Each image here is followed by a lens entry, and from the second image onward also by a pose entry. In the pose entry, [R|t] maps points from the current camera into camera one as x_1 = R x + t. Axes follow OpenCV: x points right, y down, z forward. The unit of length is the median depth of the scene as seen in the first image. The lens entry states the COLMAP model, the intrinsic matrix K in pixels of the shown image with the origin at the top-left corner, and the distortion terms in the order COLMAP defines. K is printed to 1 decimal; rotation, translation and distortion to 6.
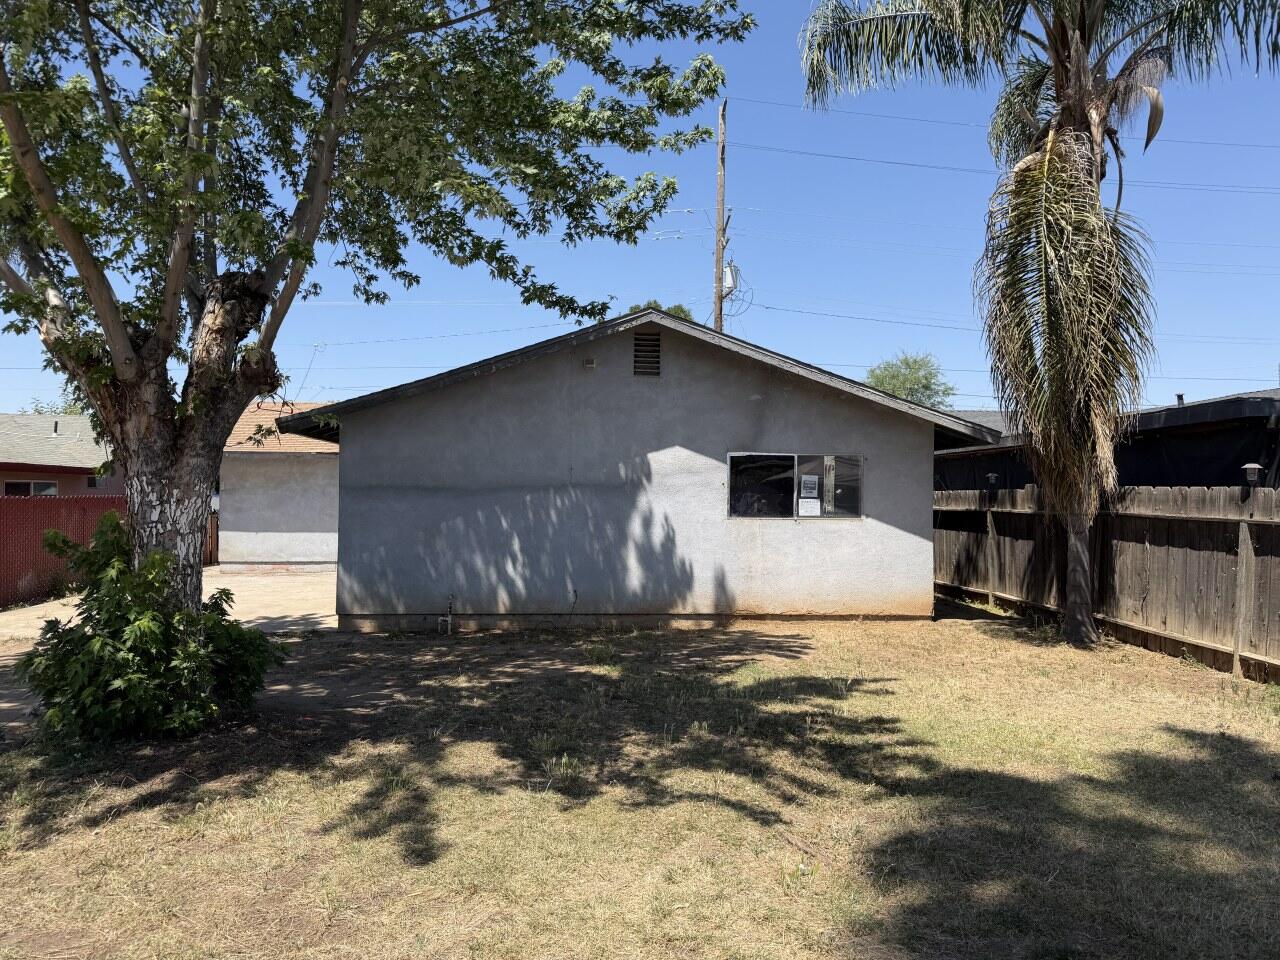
lens RADIAL K [[912.9, 0, 630.6], [0, 912.9, 480.1], [0, 0, 1]] dist [0.079015, -0.051555]
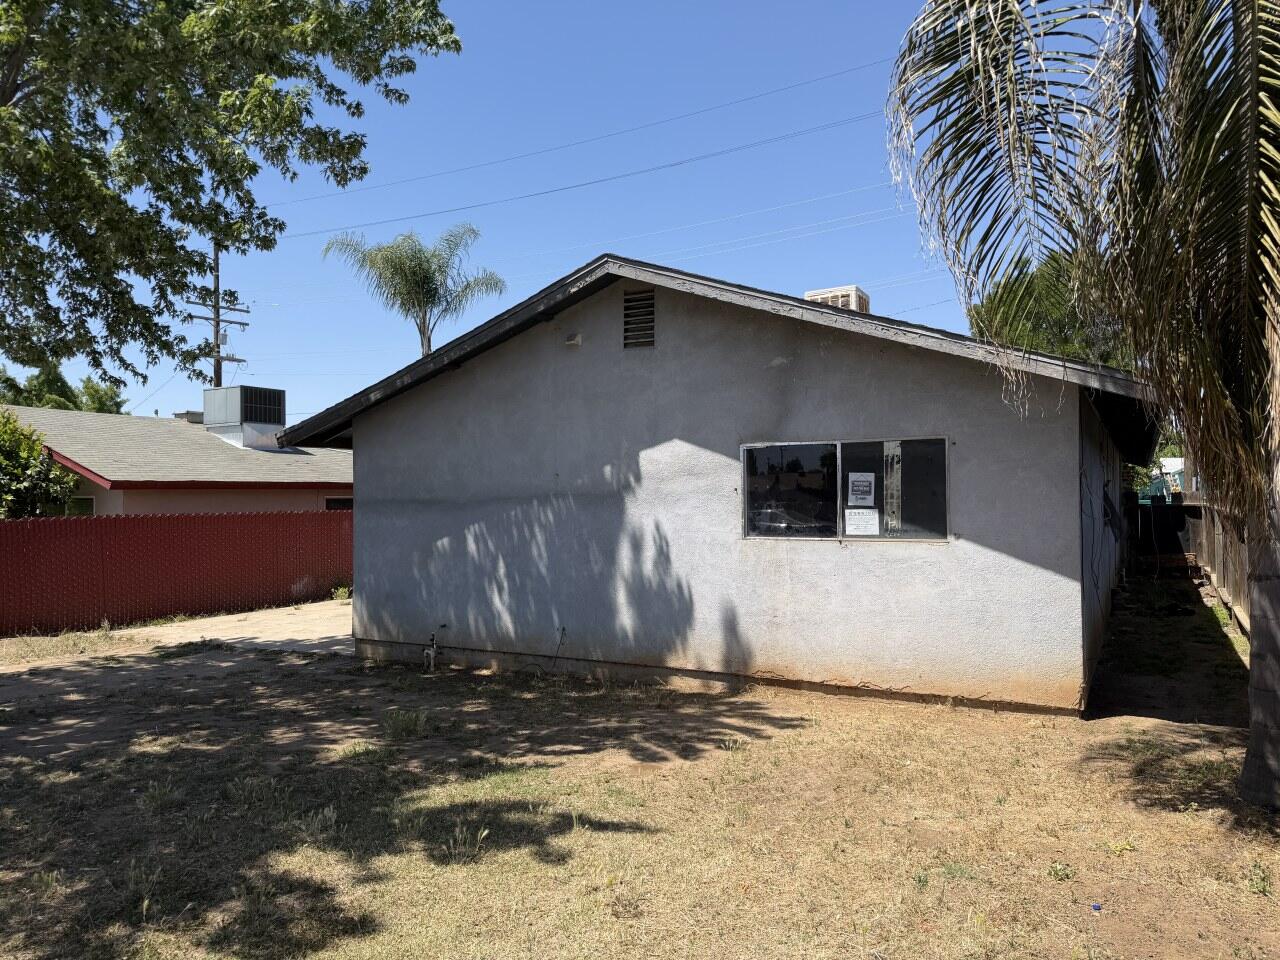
lens RADIAL K [[912.9, 0, 645.1], [0, 912.9, 486.1], [0, 0, 1]] dist [0.079015, -0.051555]
pose [[0.826870, -0.024614, -0.561854, 0.439708], [0.024635, 0.999668, -0.007540, 0.005385], [0.561854, -0.007607, 0.827202, 0.379710]]
